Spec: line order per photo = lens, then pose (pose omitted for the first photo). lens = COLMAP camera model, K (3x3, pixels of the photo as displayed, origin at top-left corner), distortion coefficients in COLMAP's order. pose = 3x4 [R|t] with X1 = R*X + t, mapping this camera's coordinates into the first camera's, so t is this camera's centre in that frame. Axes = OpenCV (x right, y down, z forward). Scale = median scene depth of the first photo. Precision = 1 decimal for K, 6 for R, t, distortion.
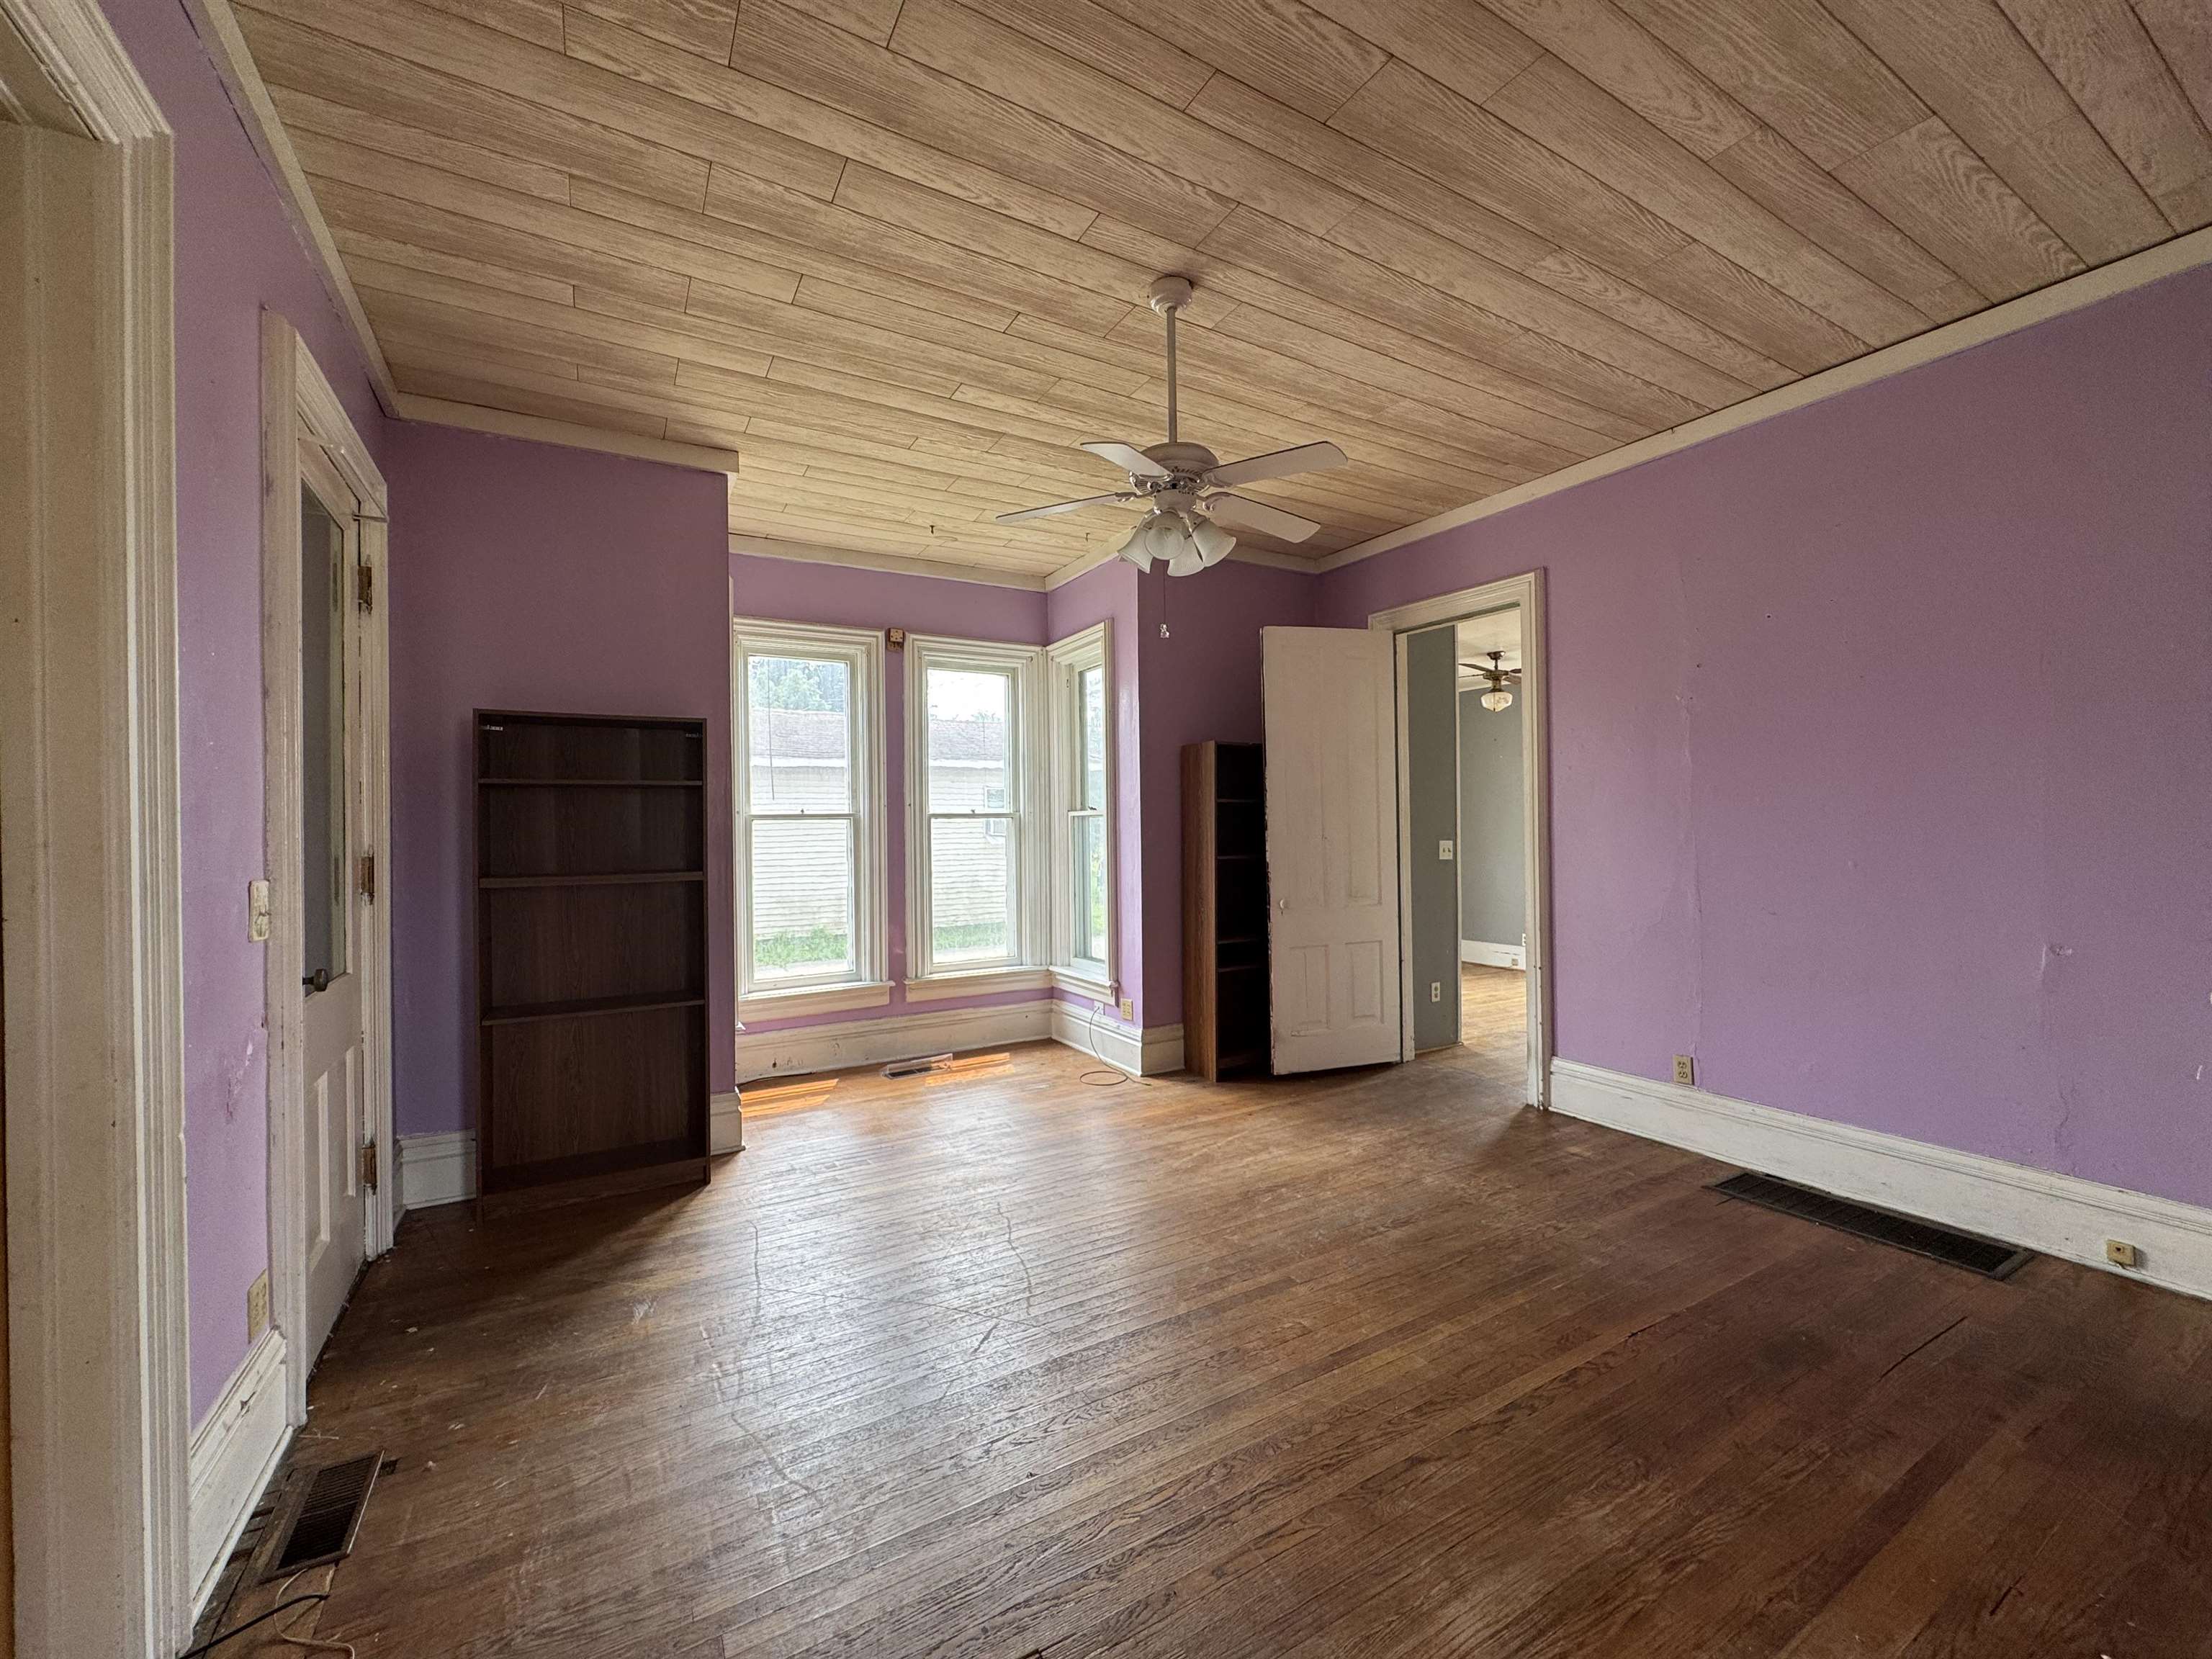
lens RADIAL K [[884.7, 0, 1107.8], [0, 884.7, 825.8], [0, 0, 1]] dist [-0.003658, -0.000278]
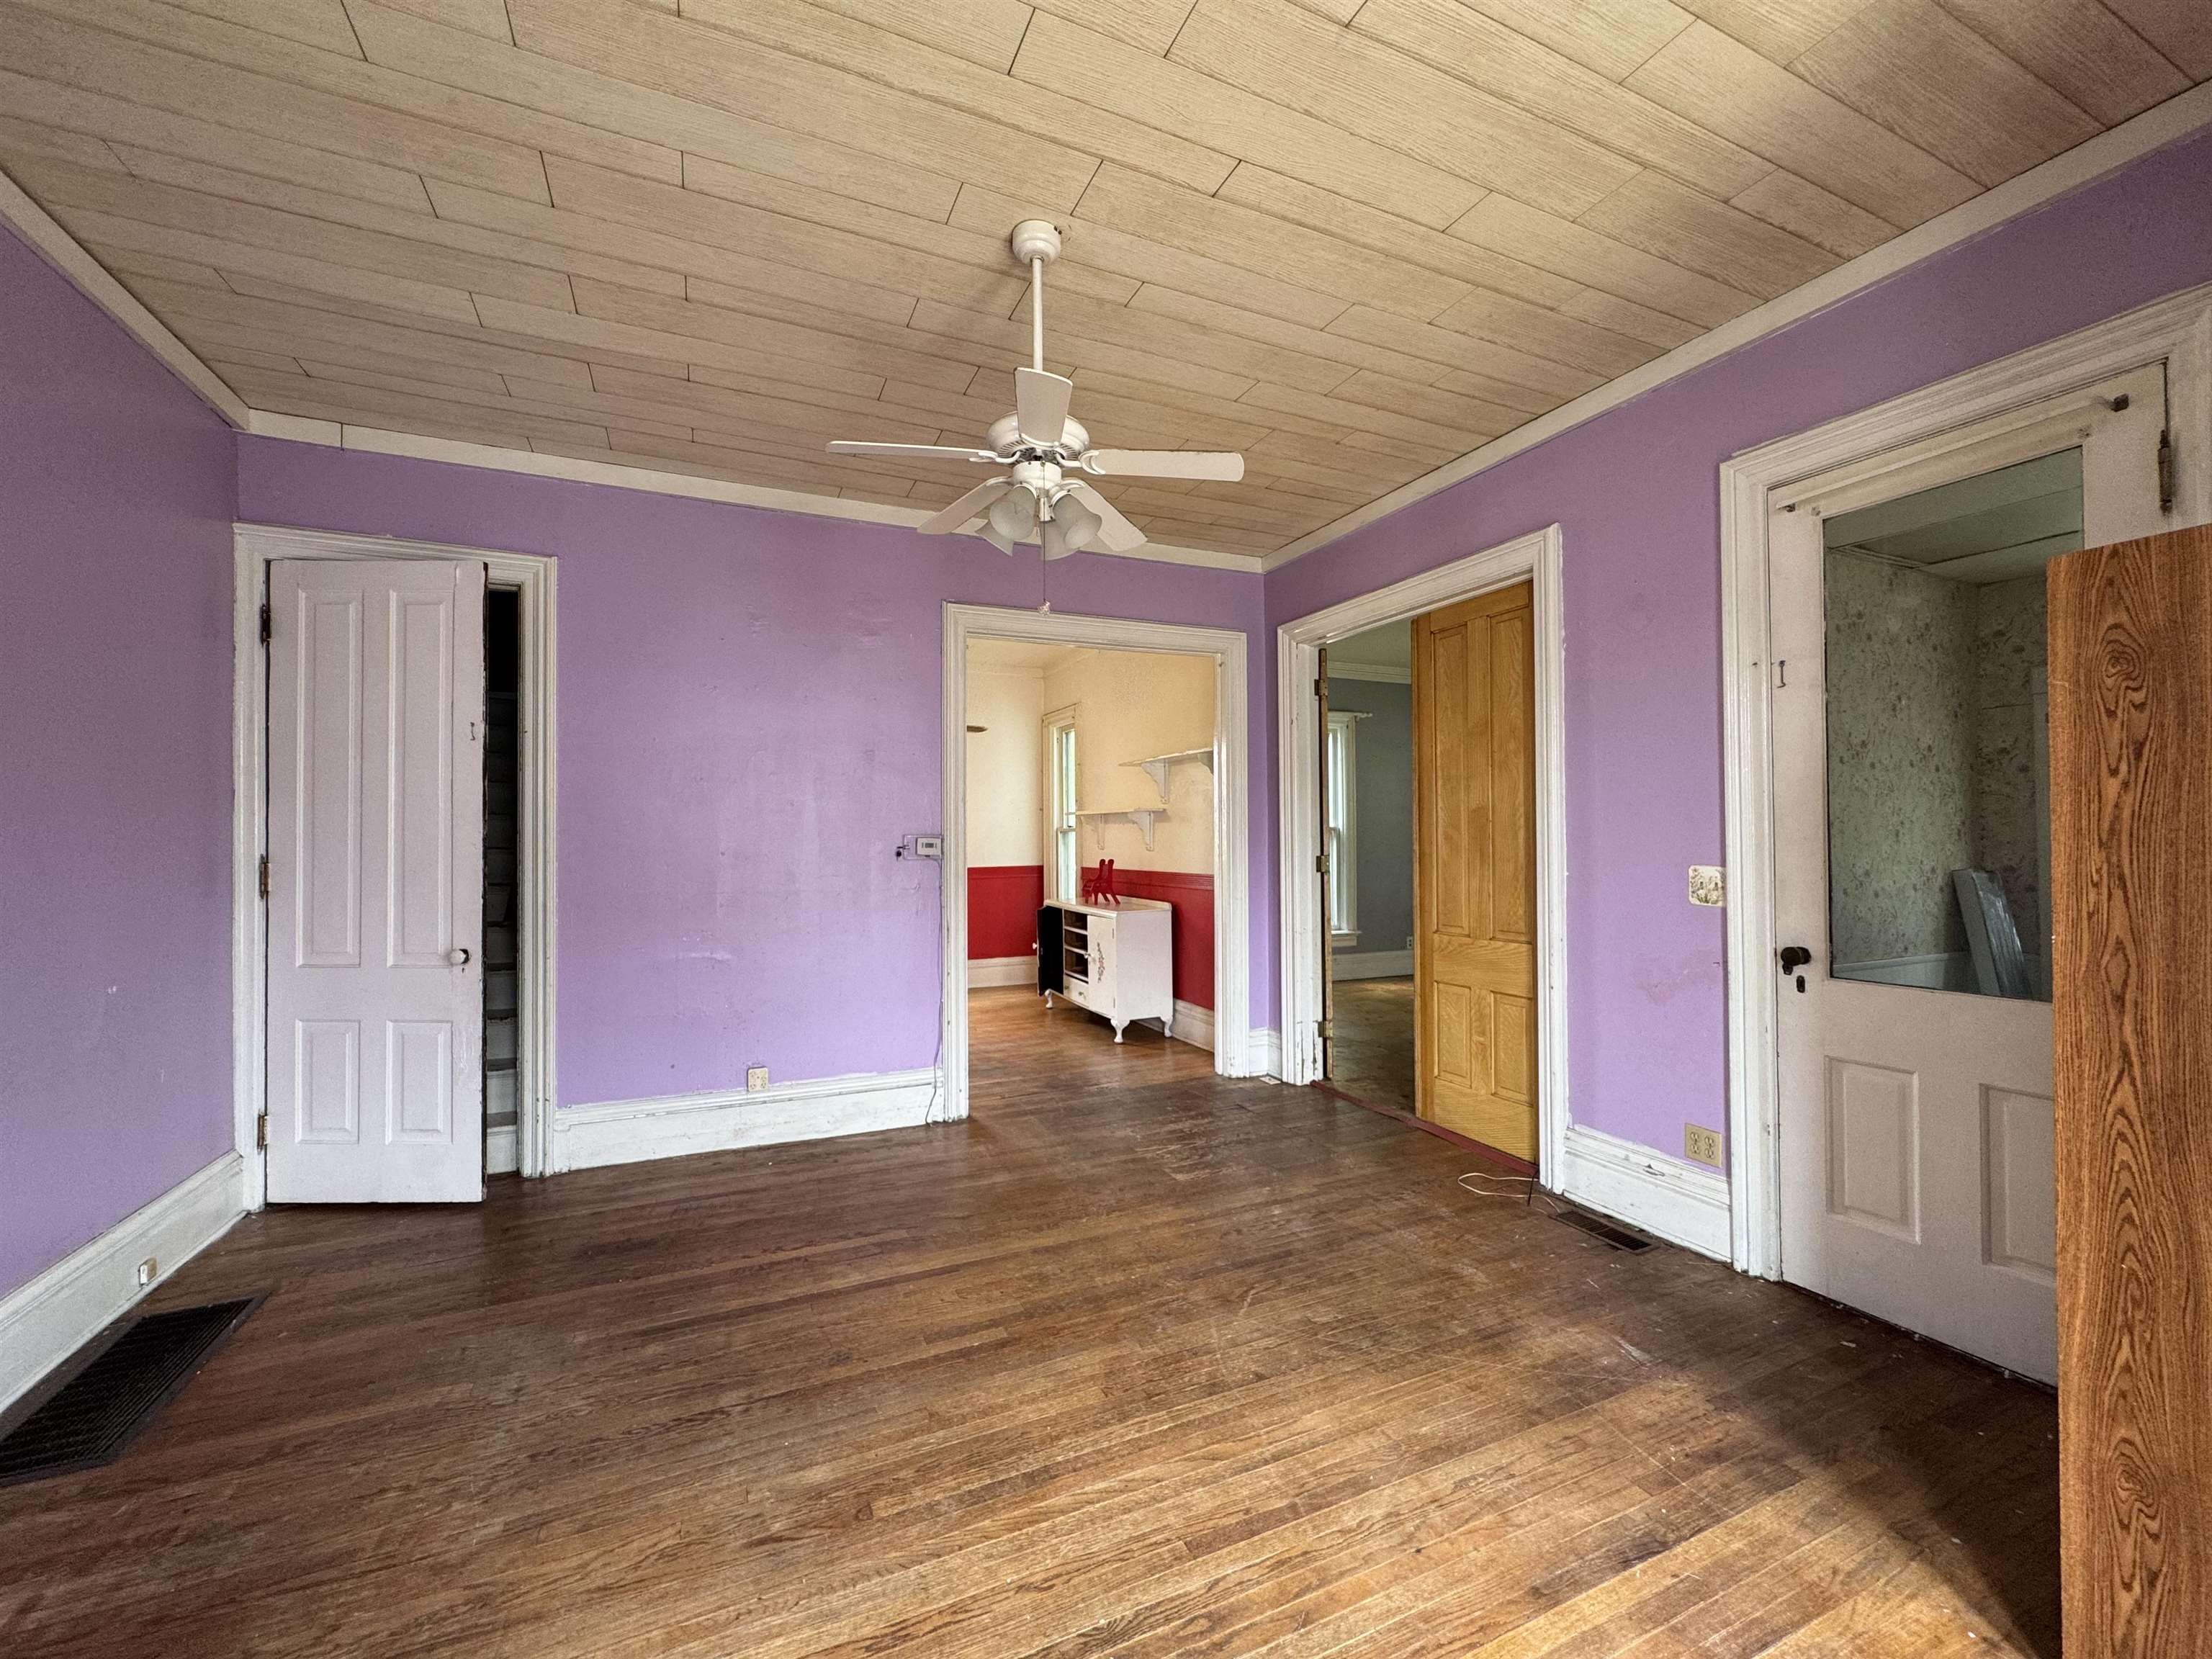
lens RADIAL K [[884.7, 0, 1105.7], [0, 884.7, 833.6], [0, 0, 1]] dist [-0.003658, -0.000278]
pose [[-0.994651, 0.017886, 0.101733, -0.074978], [0.016697, 0.999782, -0.012519, 0.006268], [-0.101934, -0.010753, -0.994733, 1.897960]]
